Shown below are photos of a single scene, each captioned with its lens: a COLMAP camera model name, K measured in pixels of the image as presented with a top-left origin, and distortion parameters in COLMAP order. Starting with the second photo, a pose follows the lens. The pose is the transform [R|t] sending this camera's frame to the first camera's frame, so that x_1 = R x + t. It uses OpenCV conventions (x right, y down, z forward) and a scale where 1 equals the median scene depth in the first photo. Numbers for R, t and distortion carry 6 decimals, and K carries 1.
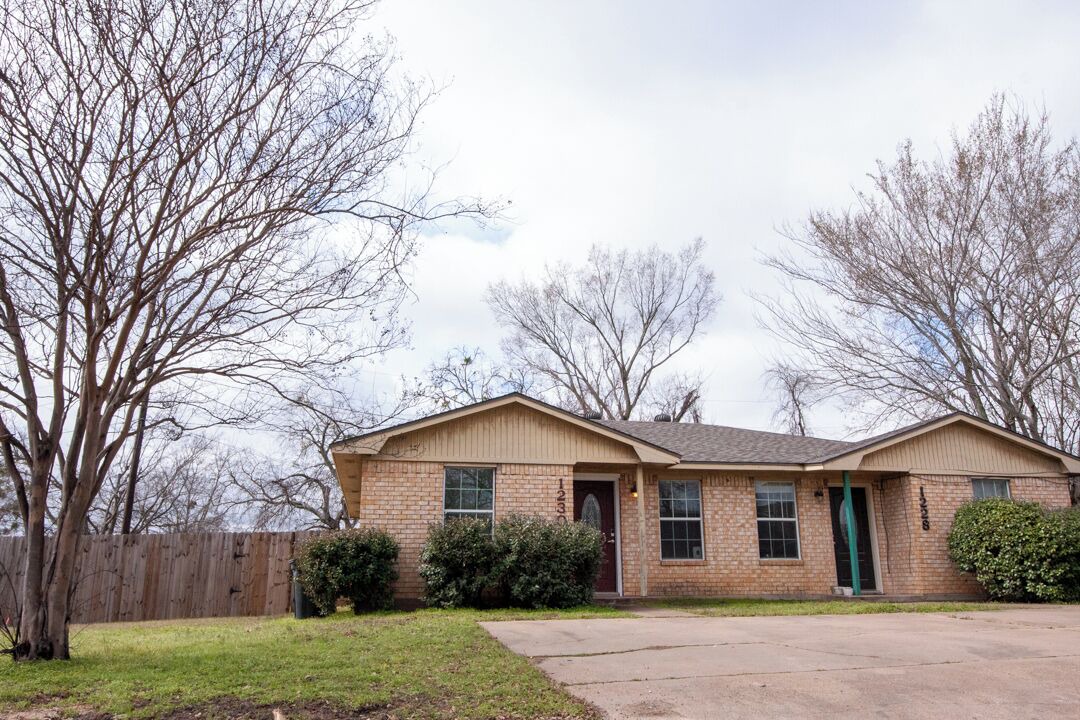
lens RADIAL K [[806.5, 0, 540.0], [0, 806.5, 360.0], [0, 0, 1]] dist [-0.035973, 0.000017]
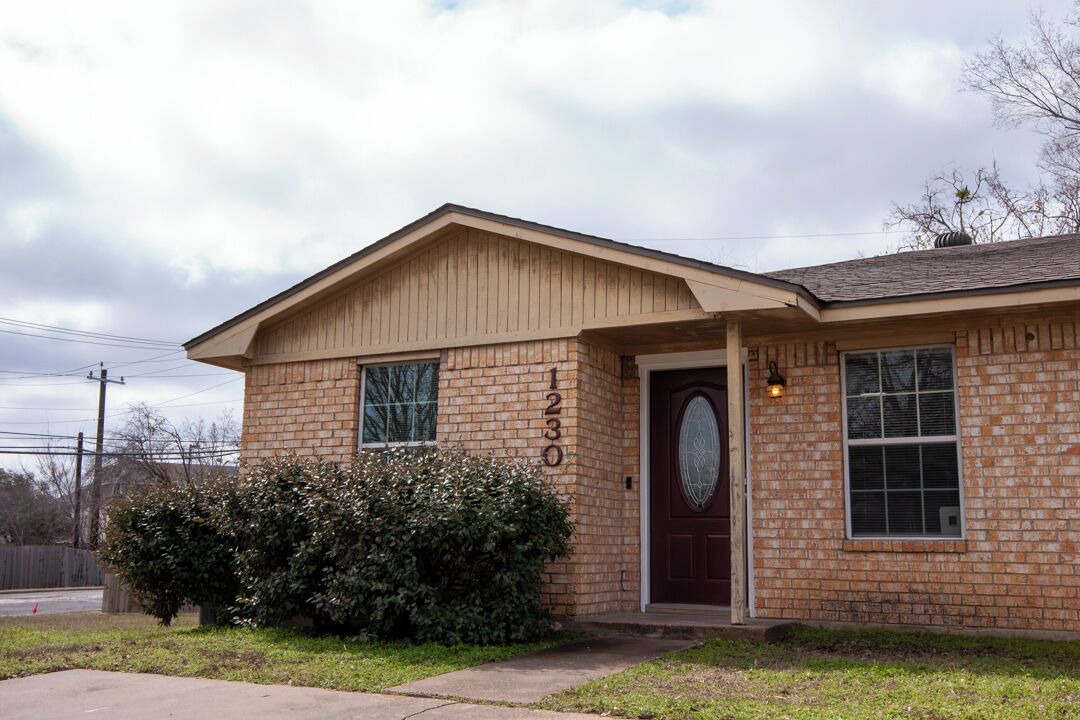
lens RADIAL K [[1048.7, 0, 540.0], [0, 1048.7, 360.0], [0, 0, 1]] dist [-0.014686, -0.011126]
pose [[0.778080, -0.093466, -0.621173, 0.401425], [0.153924, 0.987090, 0.044280, 0.113549], [0.609015, -0.130067, 0.782422, 0.512821]]
